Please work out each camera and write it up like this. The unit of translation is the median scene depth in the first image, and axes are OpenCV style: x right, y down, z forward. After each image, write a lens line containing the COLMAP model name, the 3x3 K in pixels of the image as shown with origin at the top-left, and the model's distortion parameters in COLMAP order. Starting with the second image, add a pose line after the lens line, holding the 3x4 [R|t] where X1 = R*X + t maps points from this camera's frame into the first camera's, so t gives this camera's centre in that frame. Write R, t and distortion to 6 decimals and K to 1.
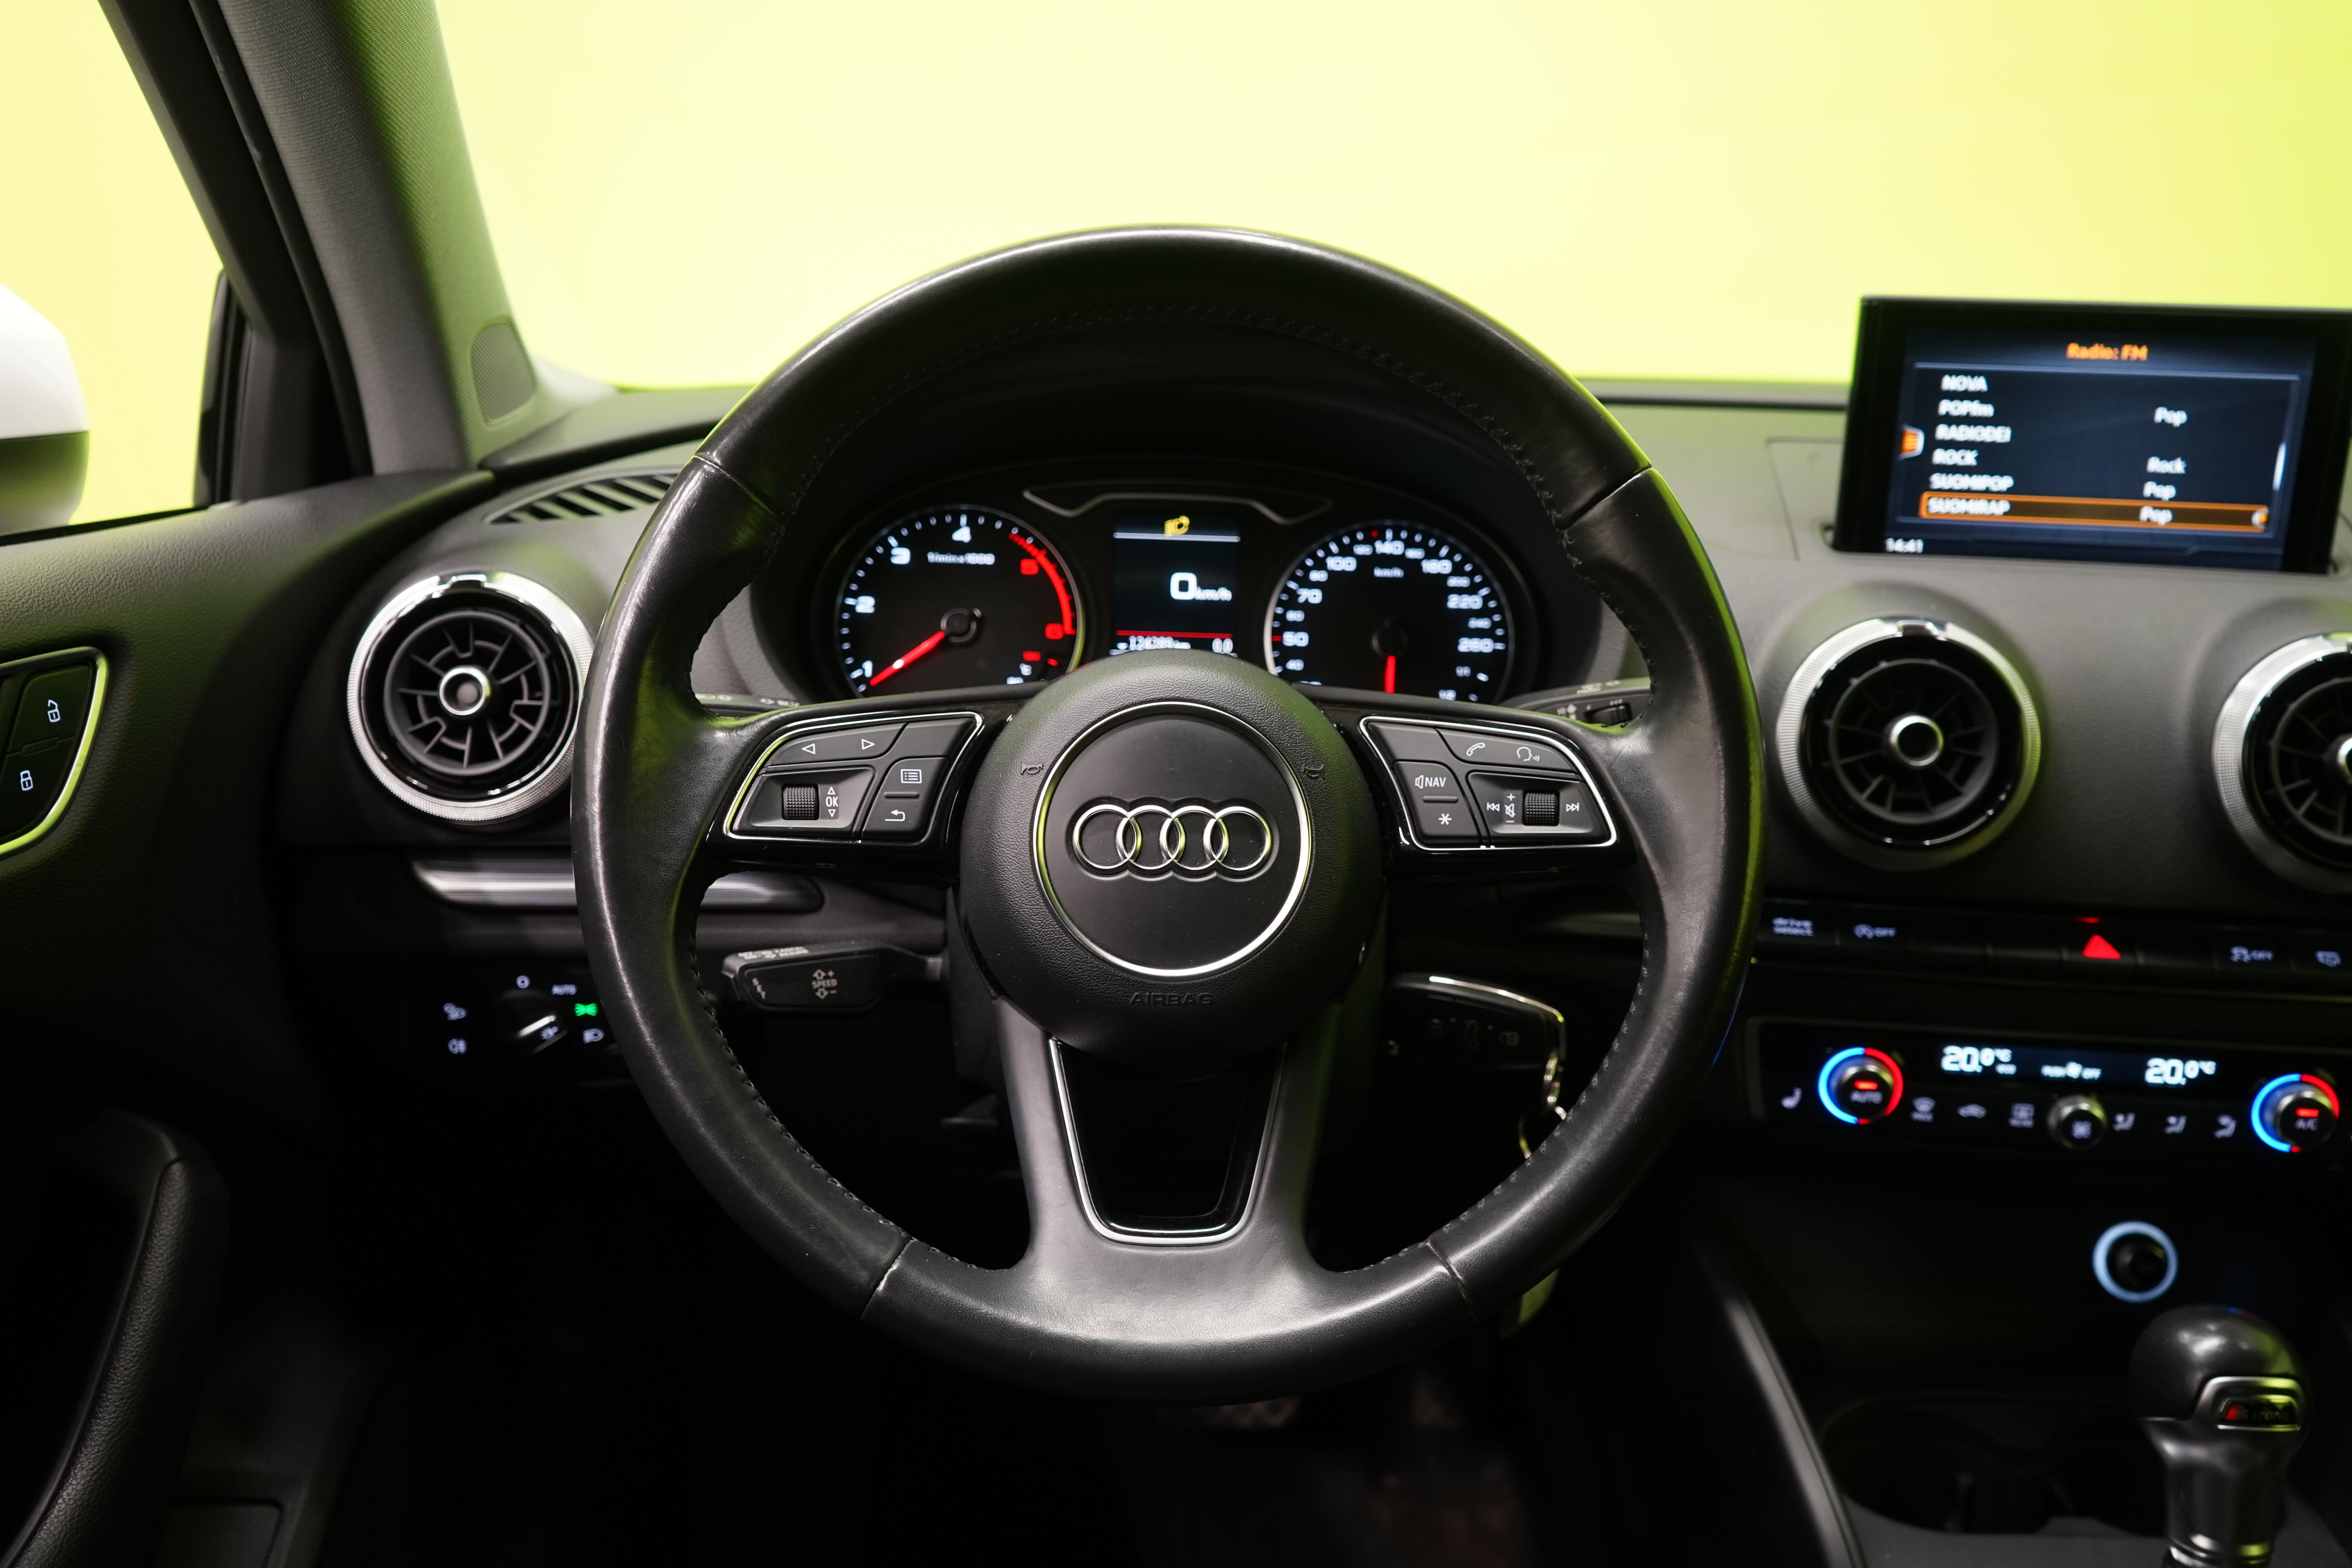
lens RADIAL K [[2048.3, 0, 1175.9], [0, 2048.3, 780.5], [0, 0, 1]] dist [0.001024, 0.014708]
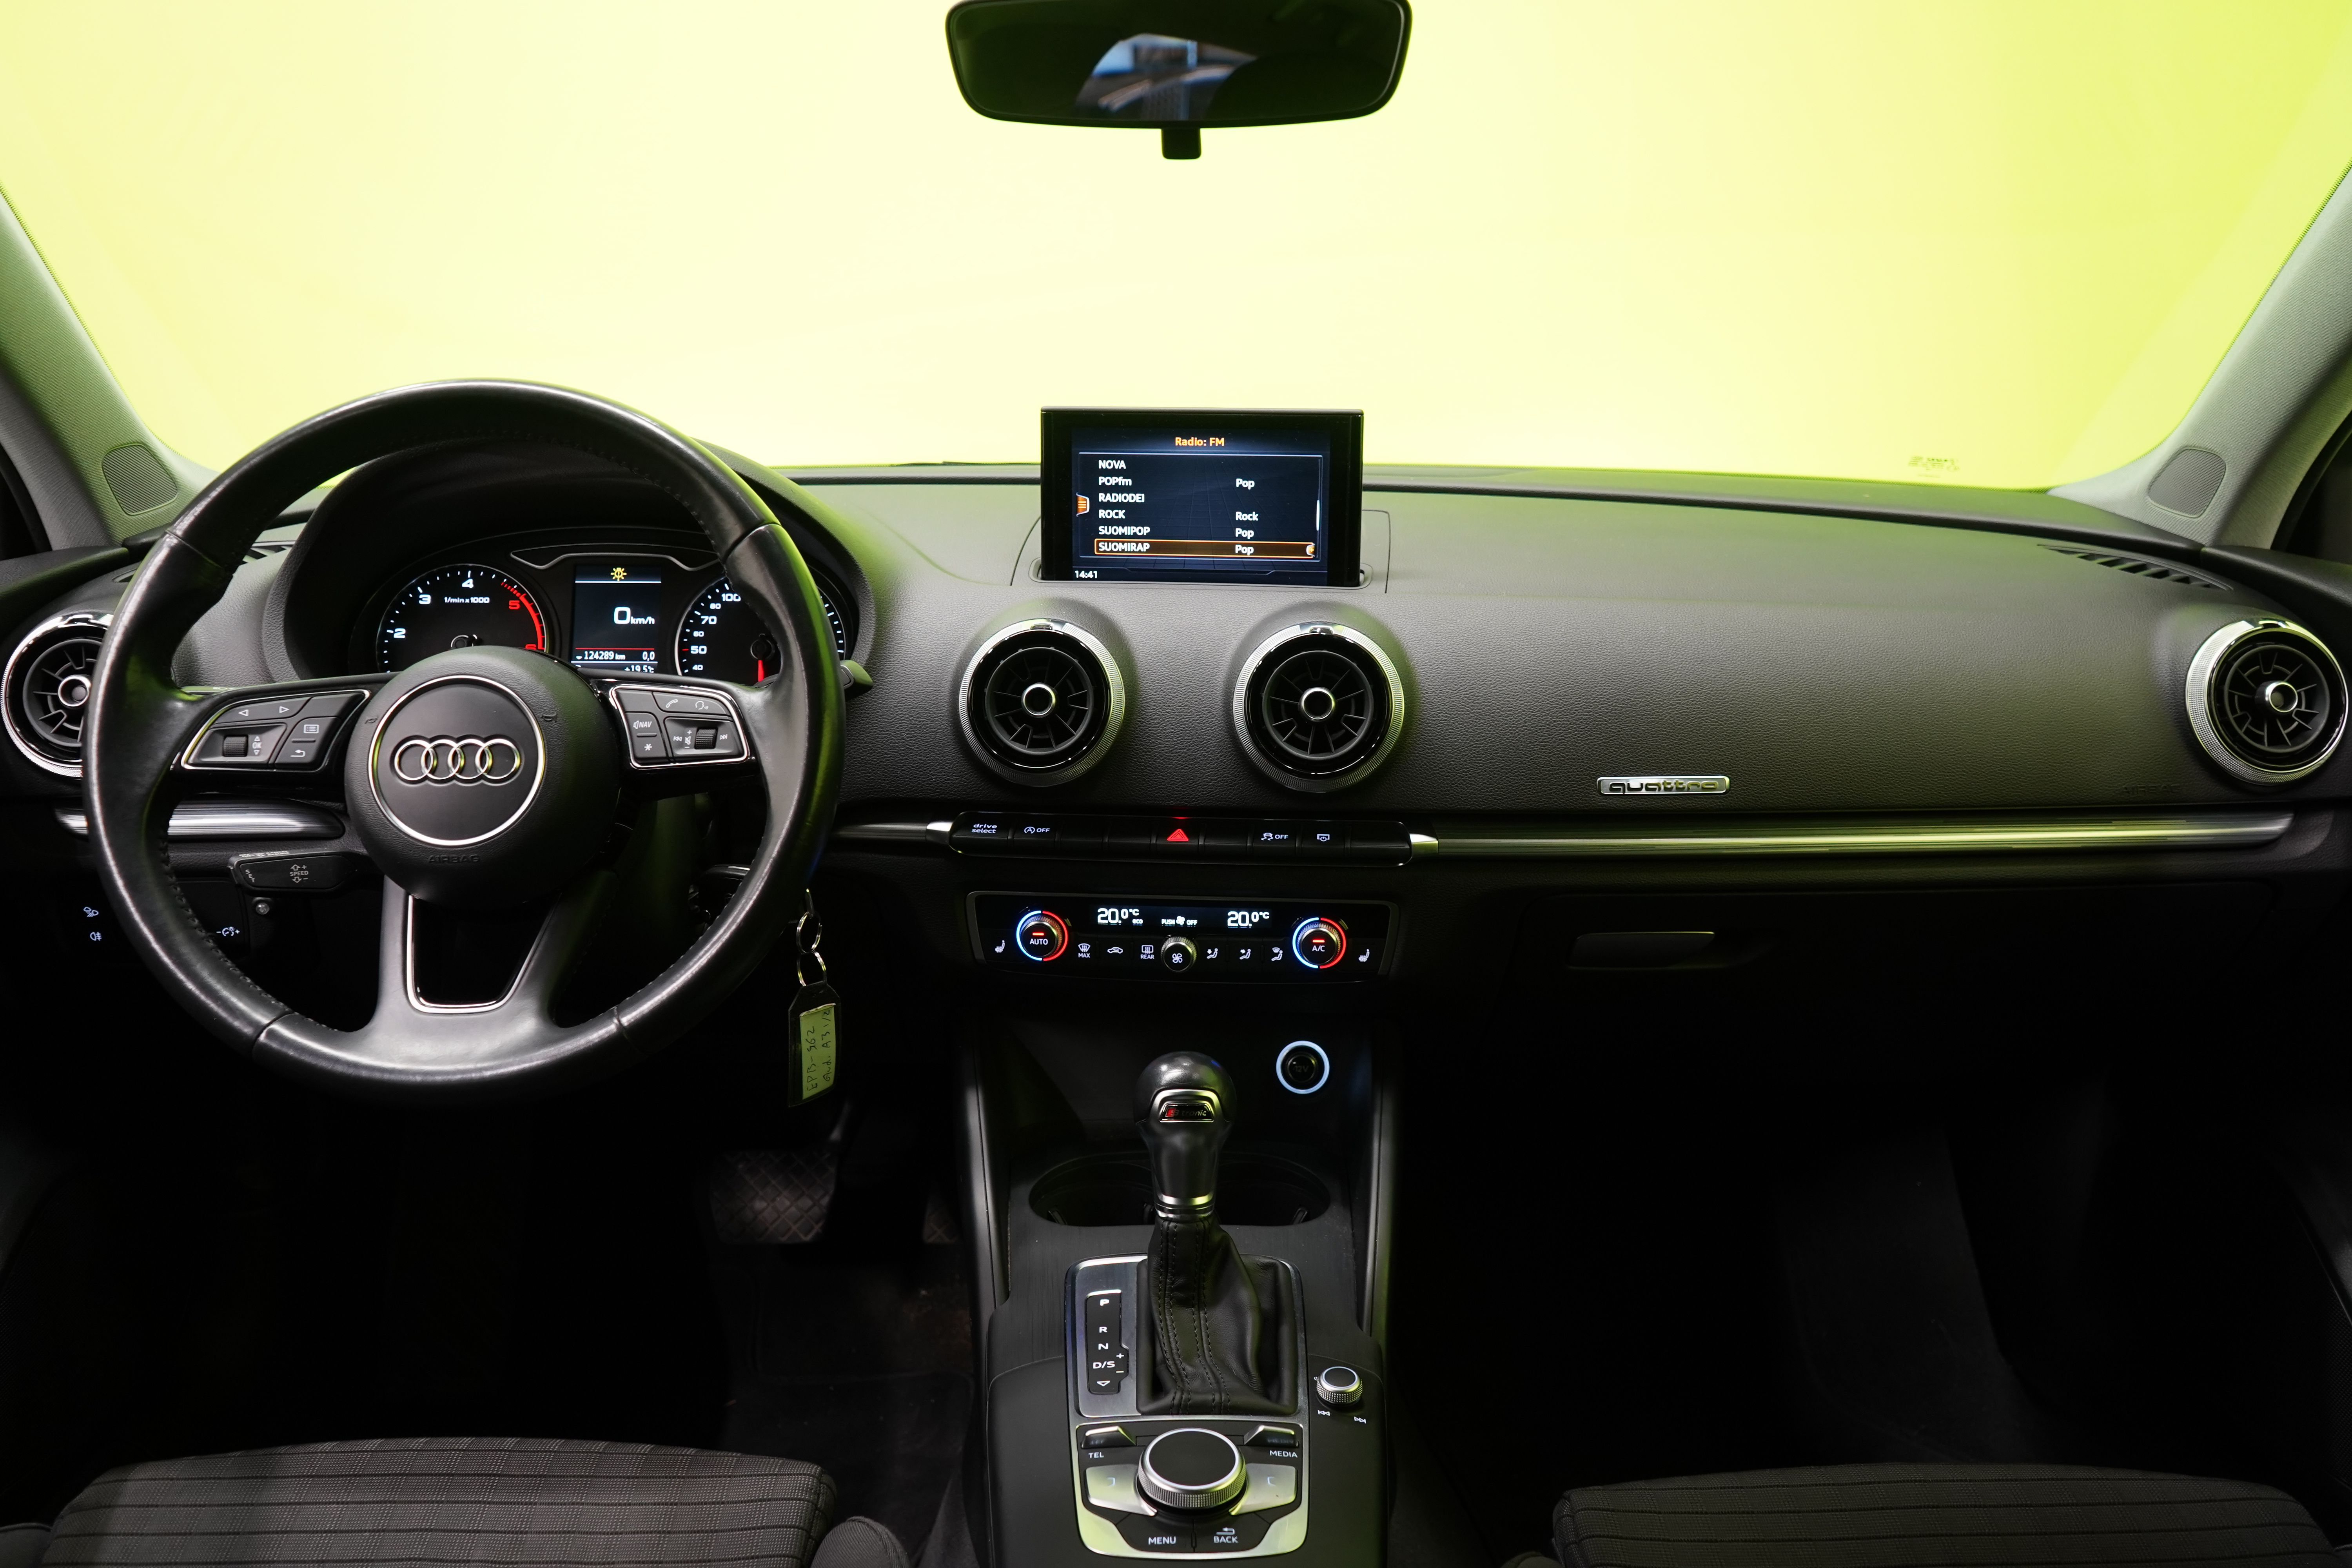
lens RADIAL K [[1885.5, 0, 1176.7], [0, 1885.5, 784.1], [0, 0, 1]] dist [-0.002682, -0.005181]
pose [[0.999546, -0.025926, 0.015375, 0.431508], [0.026314, 0.999326, -0.025590, 0.079744], [-0.014701, 0.025983, 0.999554, -0.389120]]
